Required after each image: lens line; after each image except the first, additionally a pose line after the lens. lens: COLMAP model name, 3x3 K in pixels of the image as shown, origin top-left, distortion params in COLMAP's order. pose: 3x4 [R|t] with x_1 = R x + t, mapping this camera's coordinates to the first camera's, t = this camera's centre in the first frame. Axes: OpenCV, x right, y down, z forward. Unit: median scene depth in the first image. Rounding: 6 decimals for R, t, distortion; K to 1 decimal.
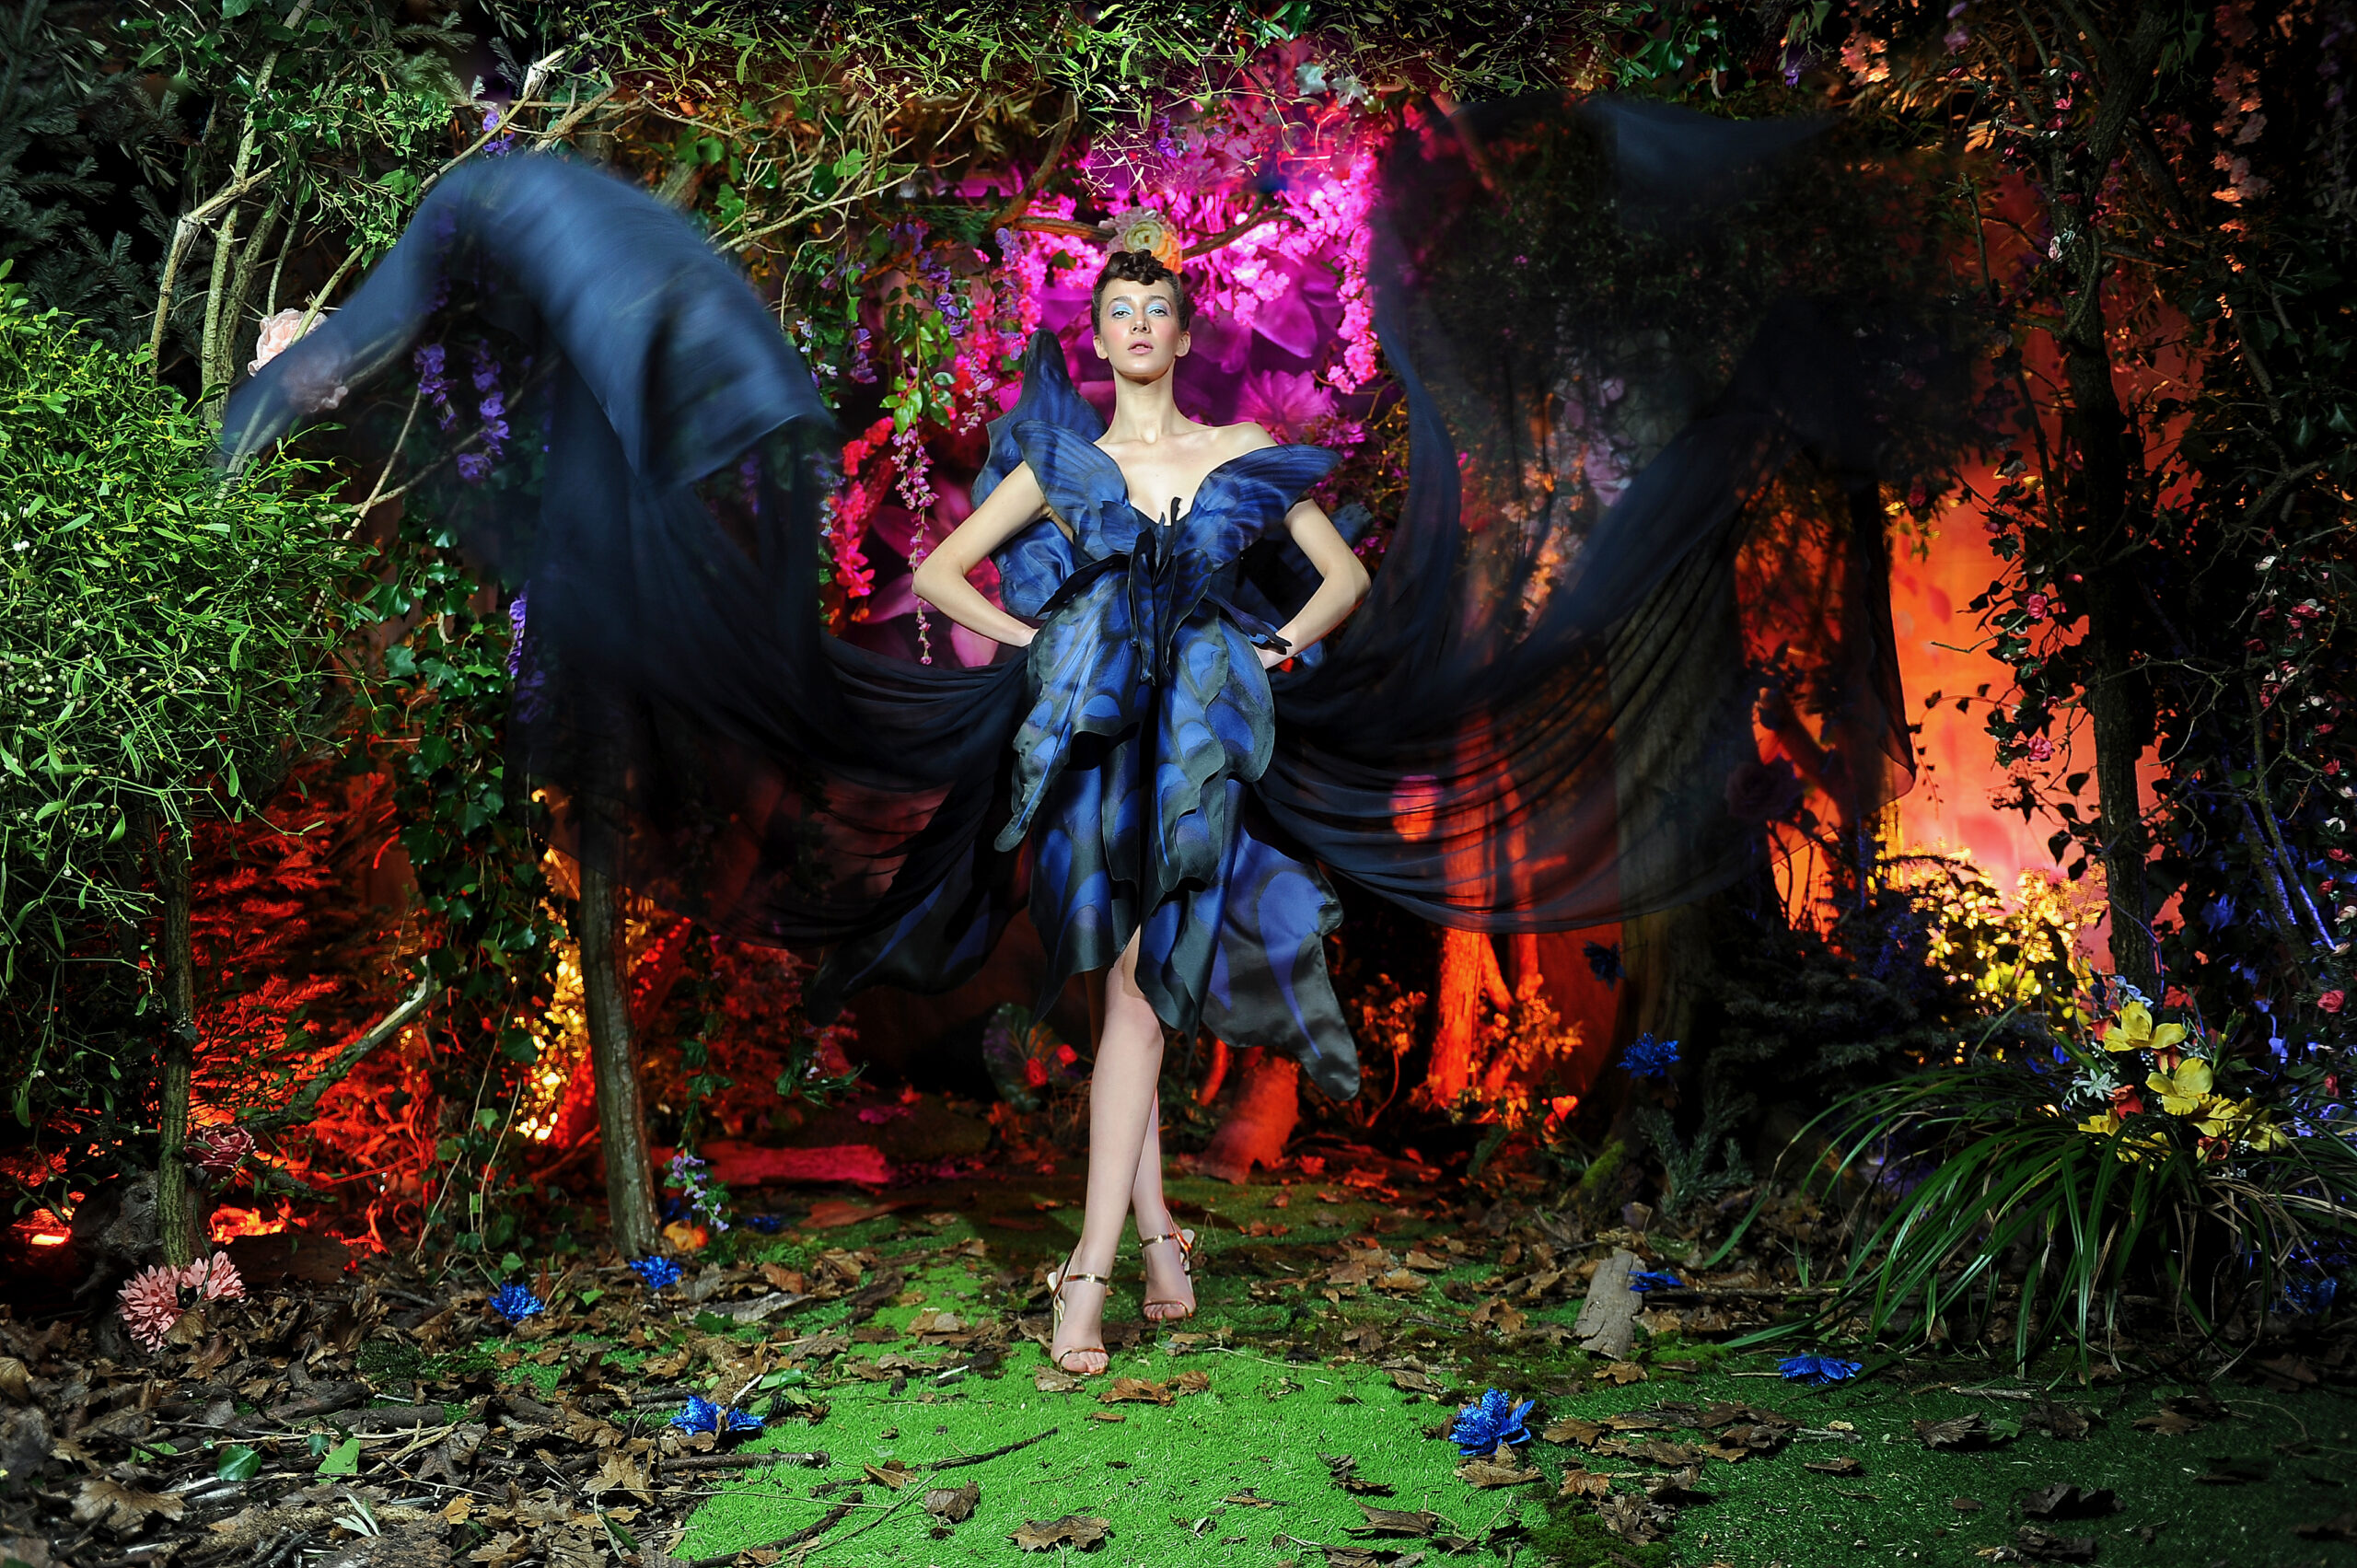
lens RADIAL K [[1964.9, 0, 1176.8], [0, 1964.9, 787.9], [0, 0, 1]] dist [-0.010653, -0.001289]
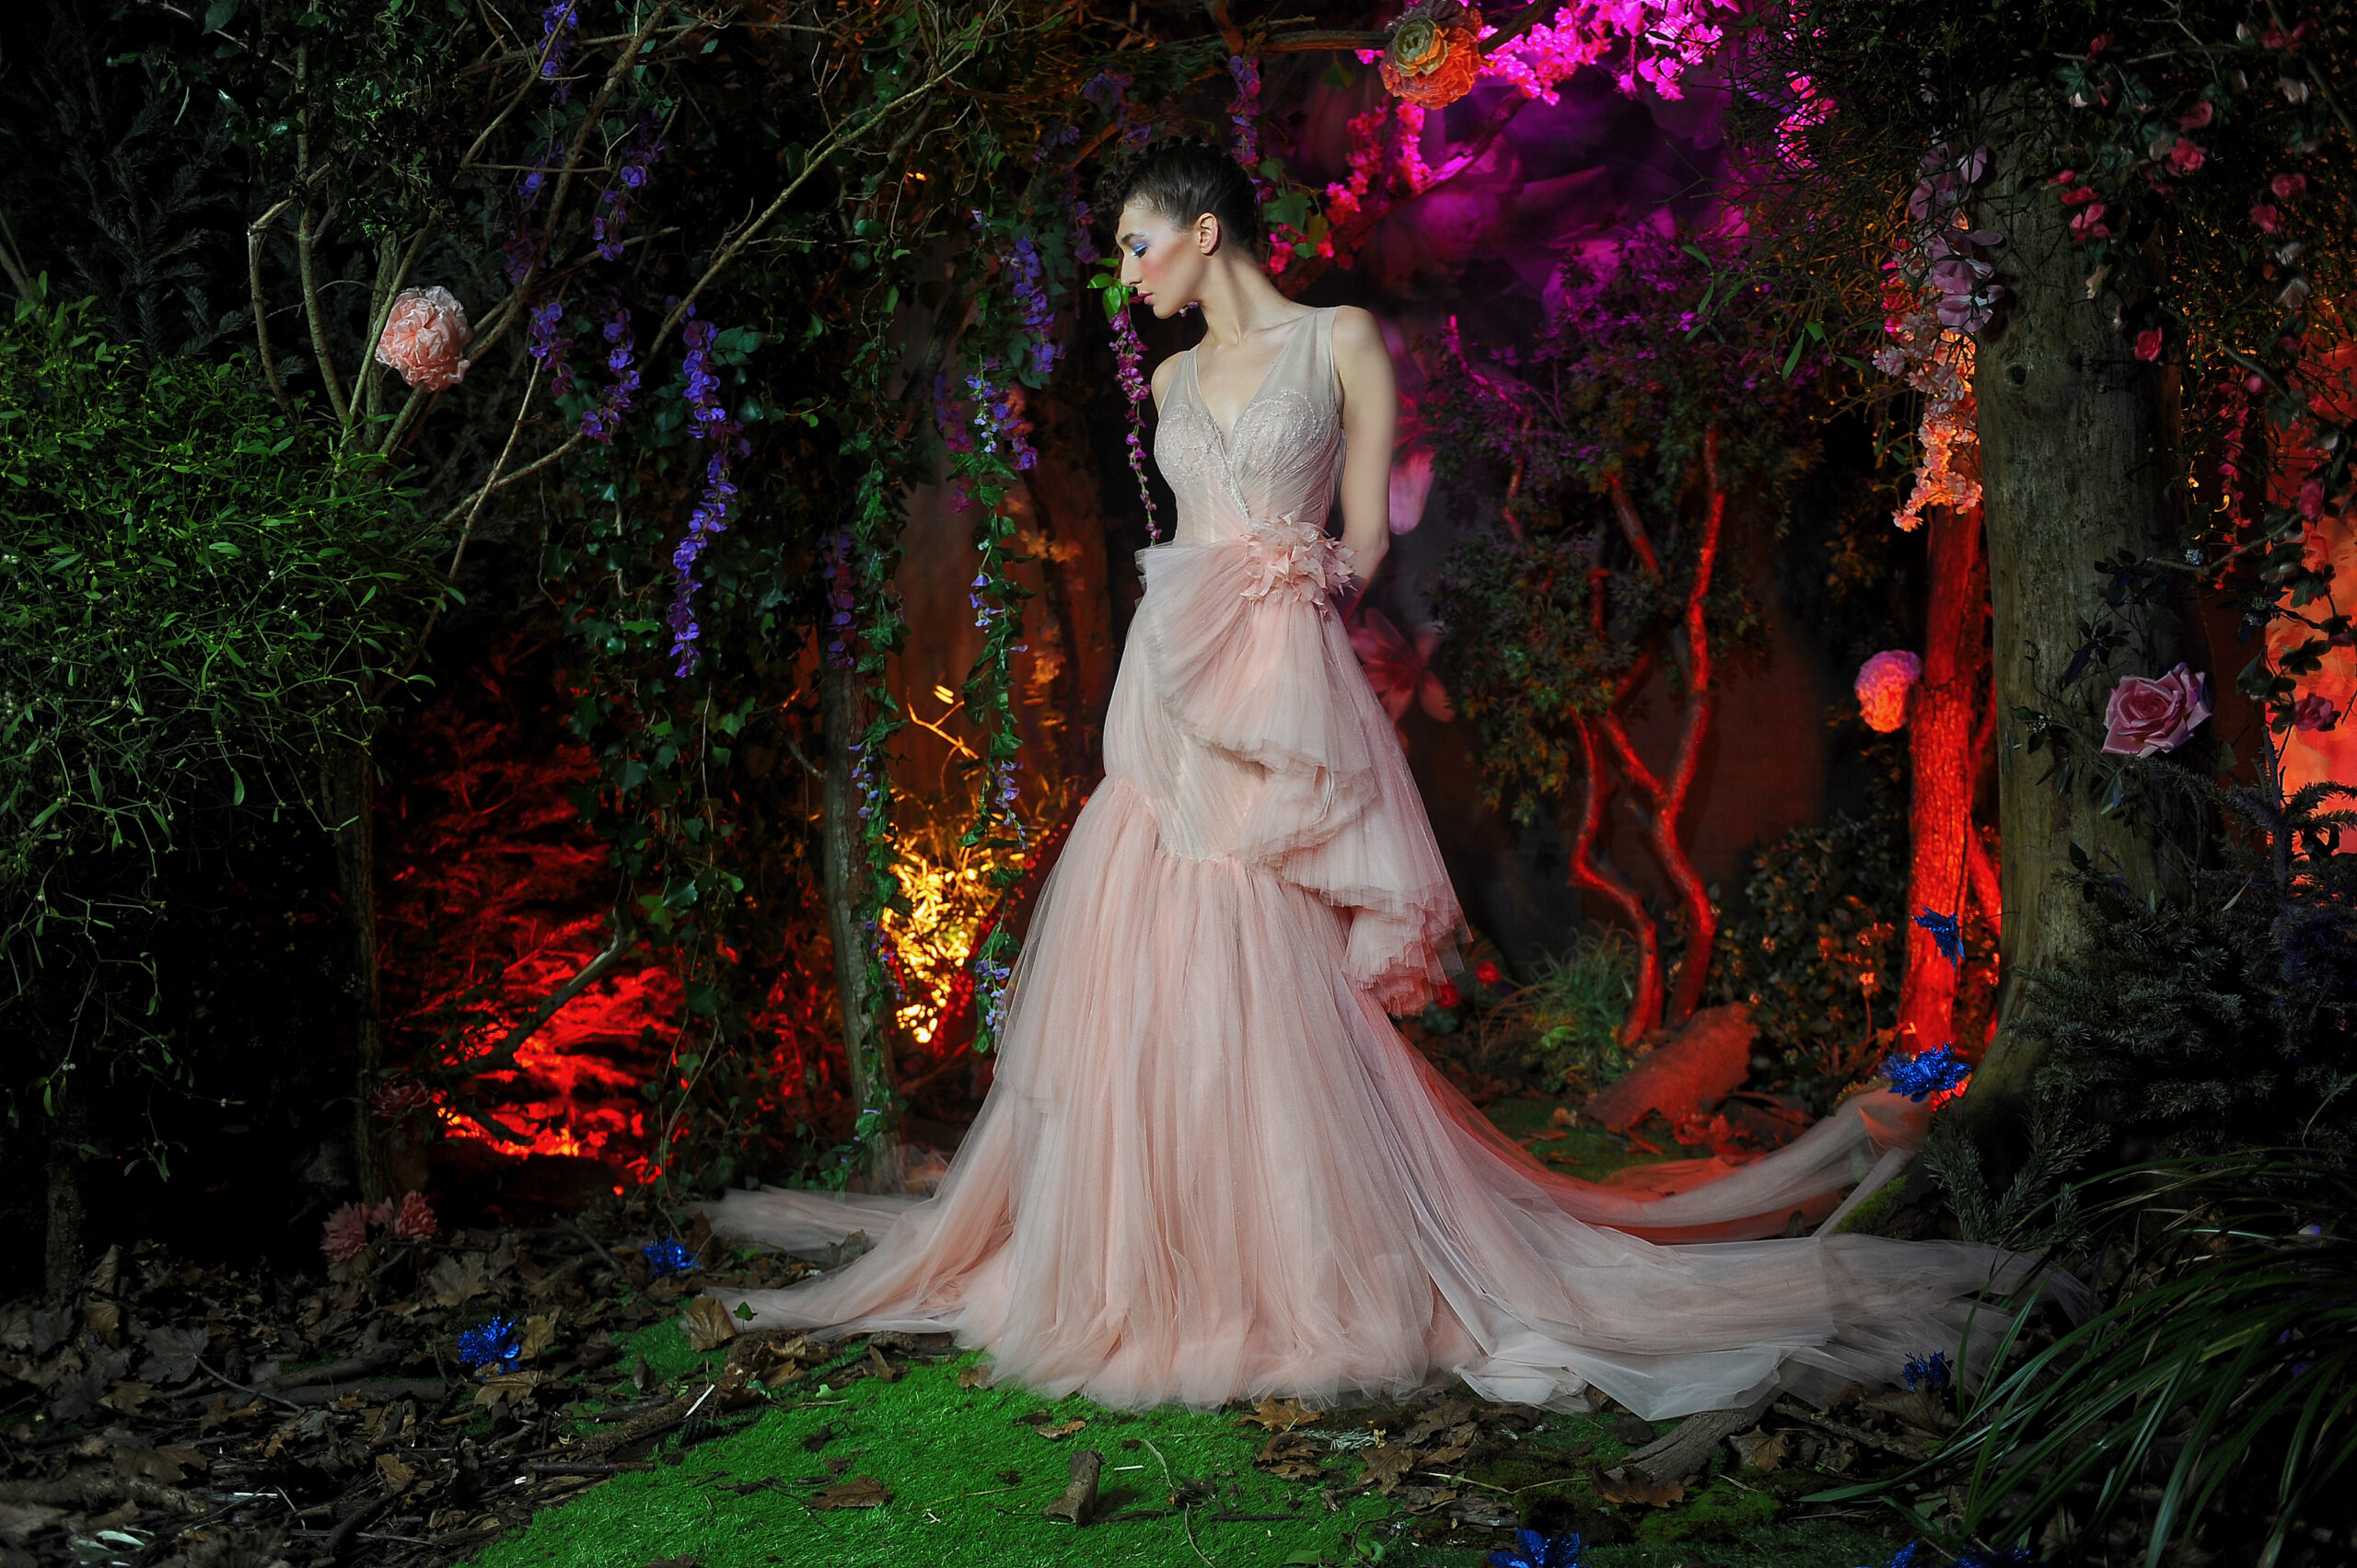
lens RADIAL K [[2109.1, 0, 1178.5], [0, 2109.1, 784.0], [0, 0, 1]] dist [0.007504, 0.001755]
pose [[0.897686, 0.006848, -0.440583, 0.330552], [0.041209, 0.994192, 0.099415, -0.068853], [0.438705, -0.107399, 0.892190, 0.144051]]
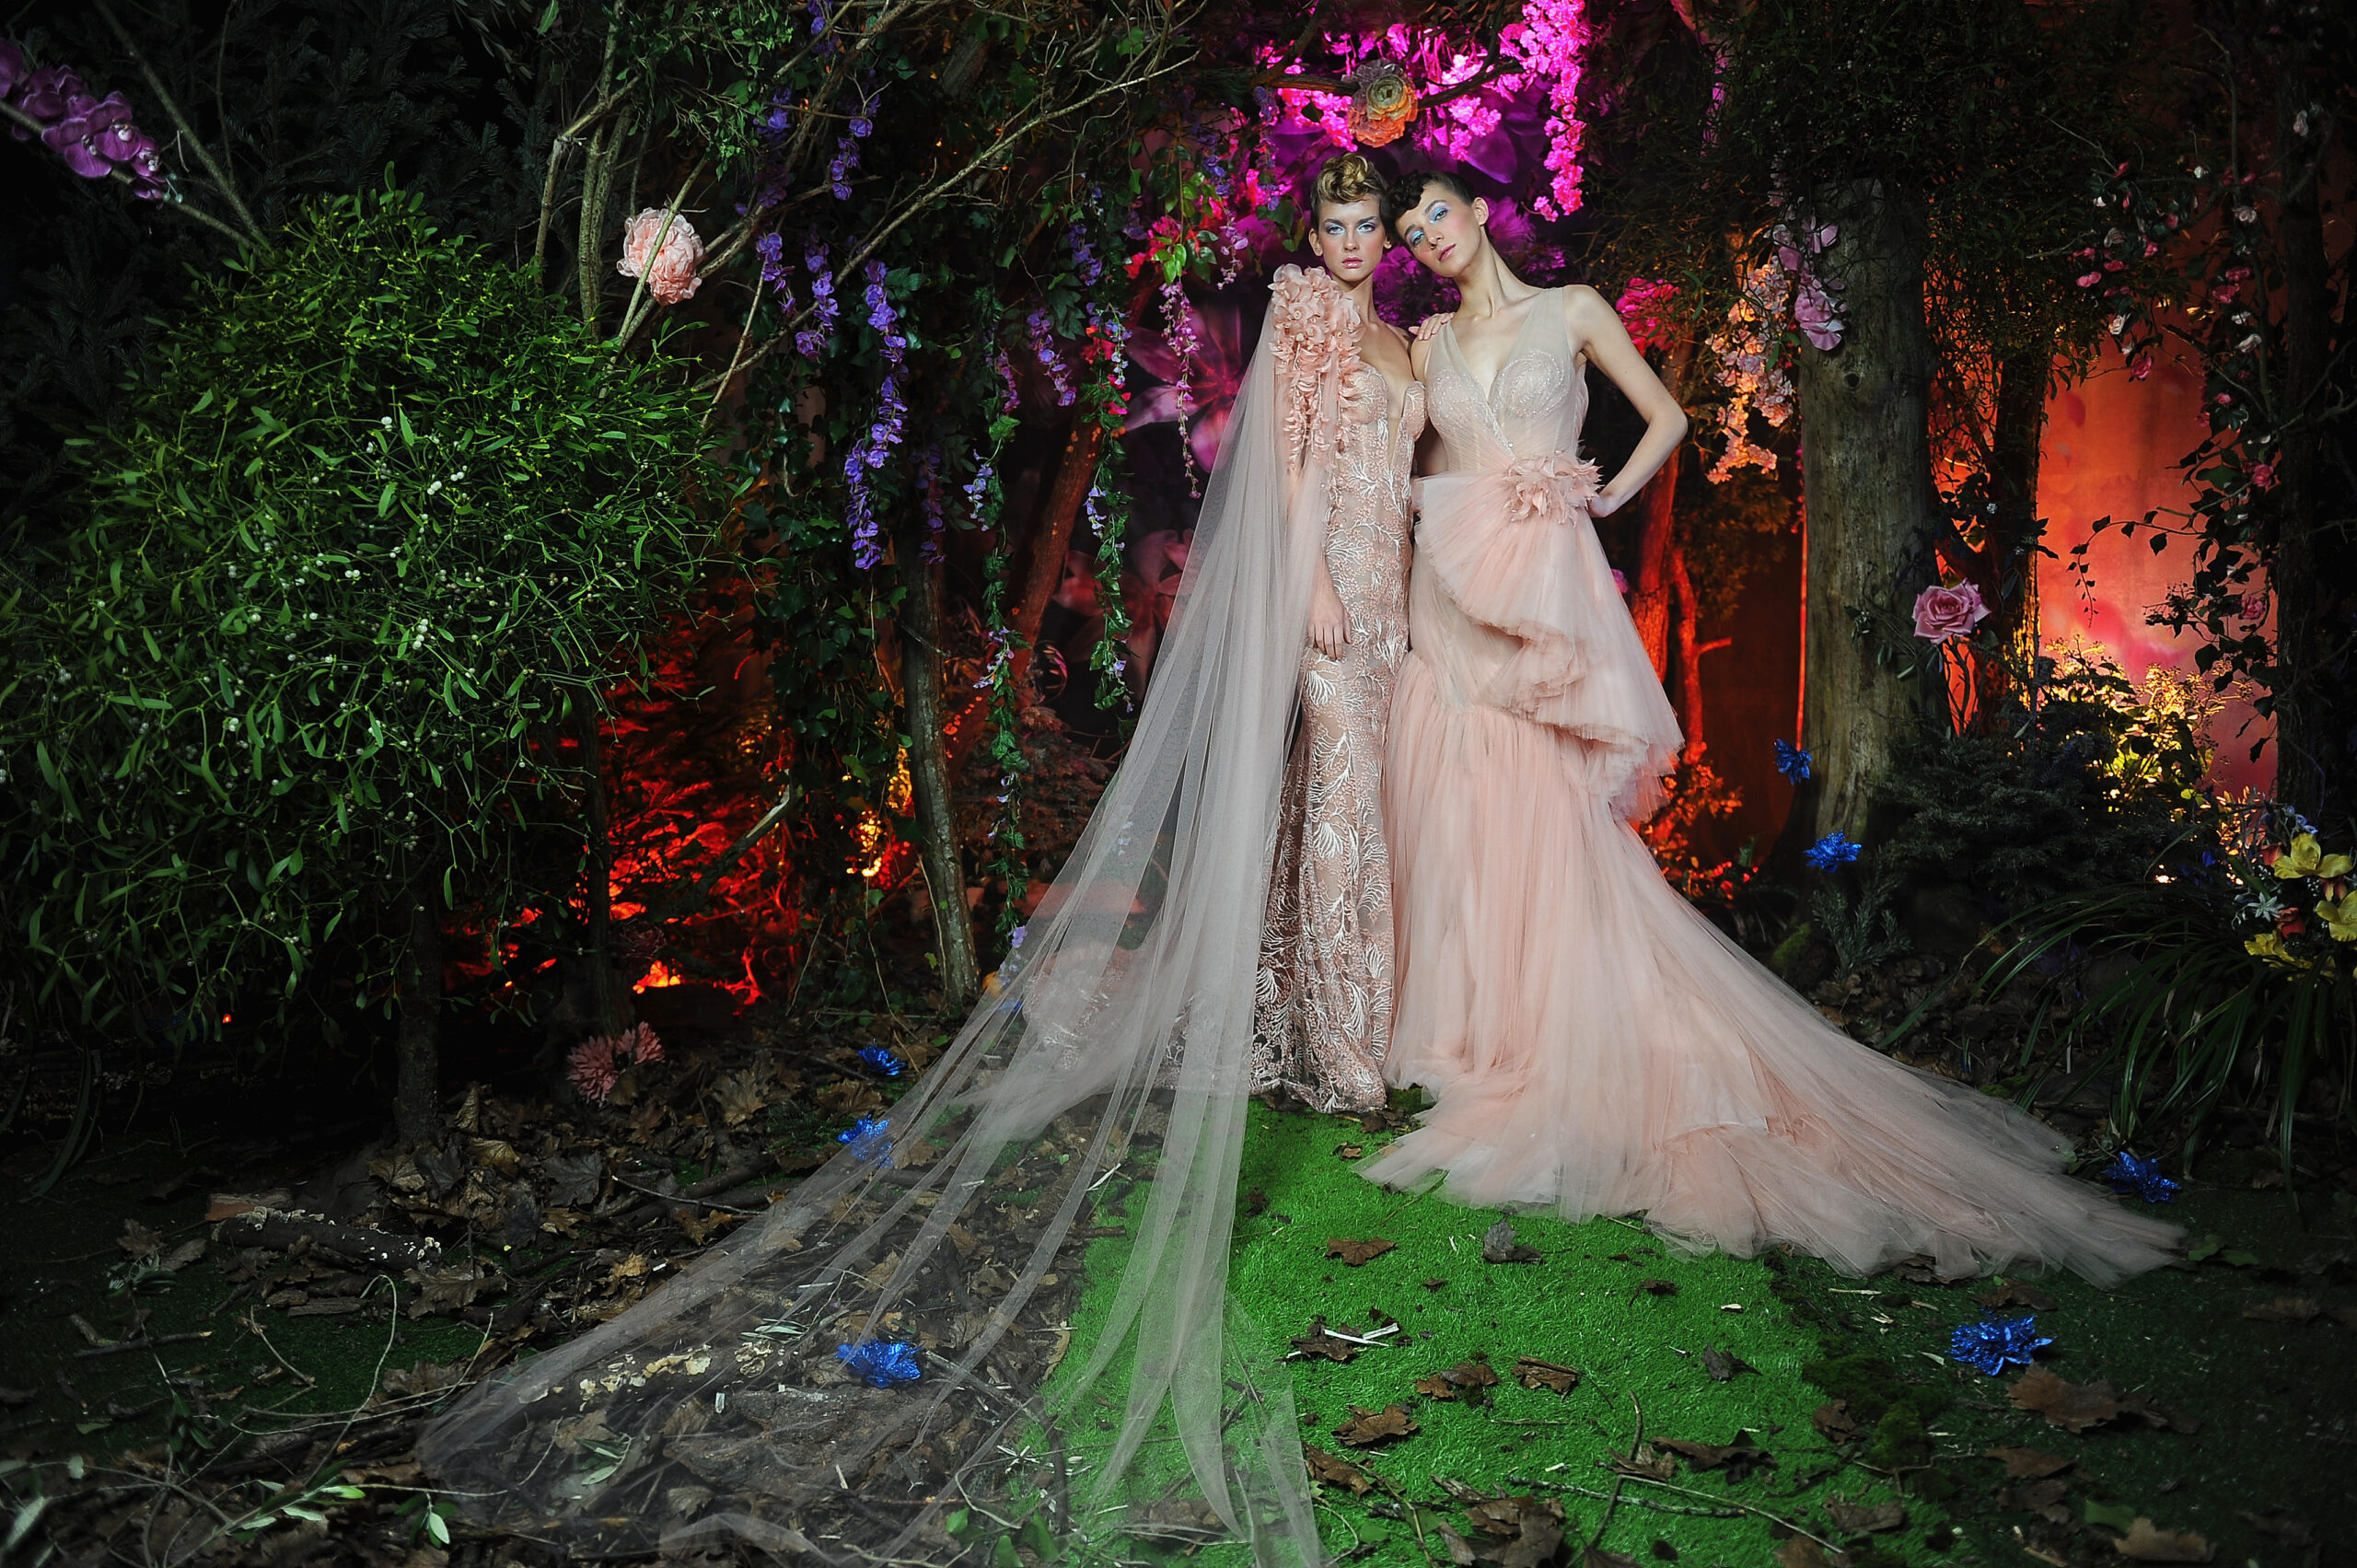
lens RADIAL K [[1595.7, 0, 1180.0], [0, 1595.7, 786.7], [0, 0, 1]] dist [-0.051246, 0.000489]
pose [[0.996496, 0.007551, -0.083293, -0.062462], [0.007346, 0.984166, 0.177098, -0.065280], [0.083312, -0.177090, 0.980662, 0.073392]]
